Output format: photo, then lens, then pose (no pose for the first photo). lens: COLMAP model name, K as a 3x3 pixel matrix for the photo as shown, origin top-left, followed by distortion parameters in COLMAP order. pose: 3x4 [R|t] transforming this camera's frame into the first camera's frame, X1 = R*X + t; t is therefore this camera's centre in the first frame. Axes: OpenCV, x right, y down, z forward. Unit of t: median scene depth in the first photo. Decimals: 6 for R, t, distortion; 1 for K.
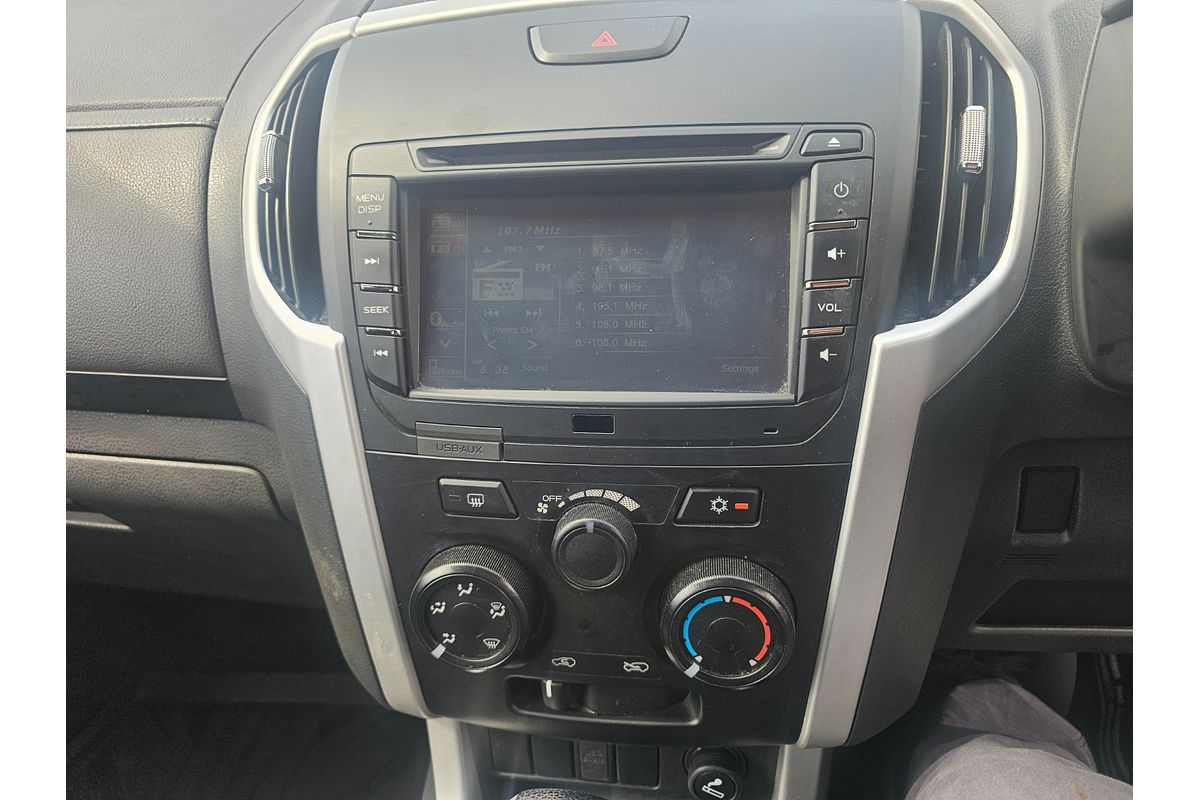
lens RADIAL K [[739.9, 0, 593.1], [0, 739.9, 404.5], [0, 0, 1]] dist [0.039532, -0.013802]
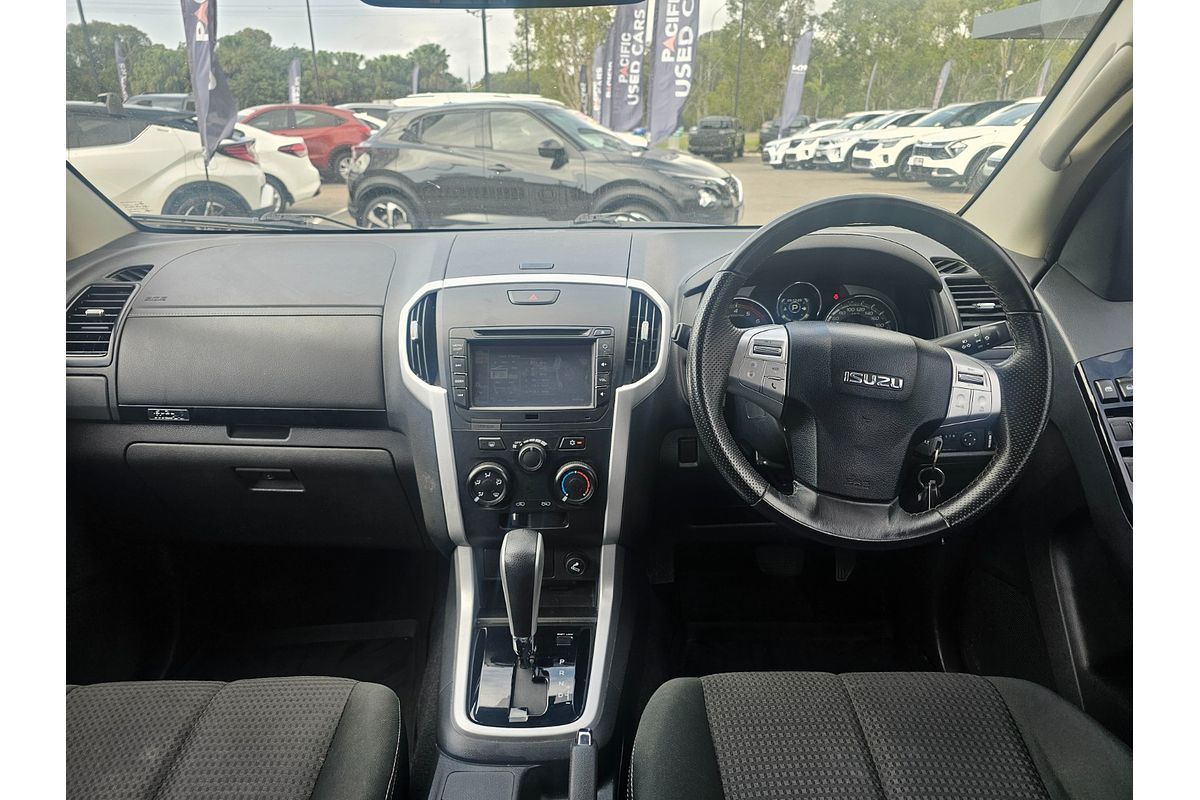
lens RADIAL K [[739.9, 0, 607.4], [0, 739.9, 397.3], [0, 0, 1]] dist [0.039532, -0.013802]
pose [[0.986880, 0.001585, 0.161445, -0.176770], [0.023355, 0.988033, -0.152465, 0.398939], [-0.159755, 0.154235, 0.975033, -1.967535]]
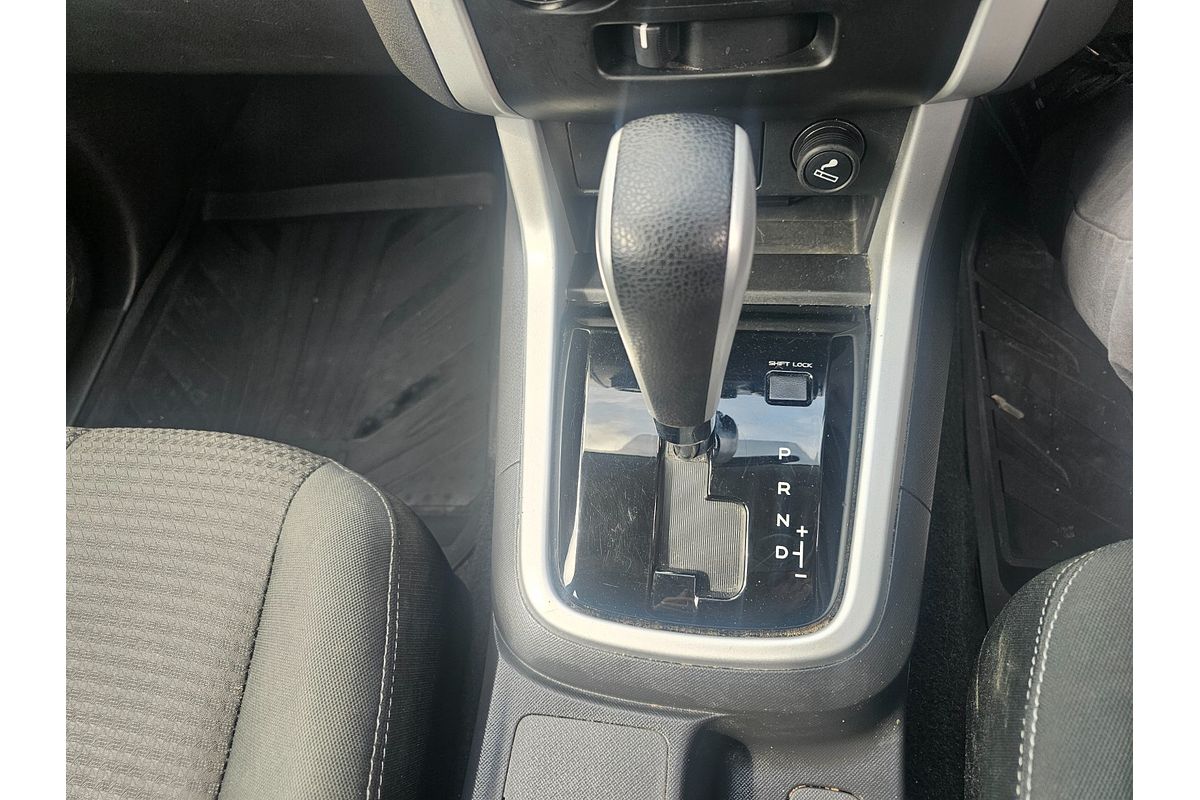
lens RADIAL K [[739.9, 0, 600.8], [0, 739.9, 392.1], [0, 0, 1]] dist [0.039532, -0.013802]
pose [[0.996252, -0.053543, -0.067932, -0.076389], [0.081380, 0.846332, 0.526403, 0.299242], [0.029308, -0.529959, 0.847517, 0.115837]]
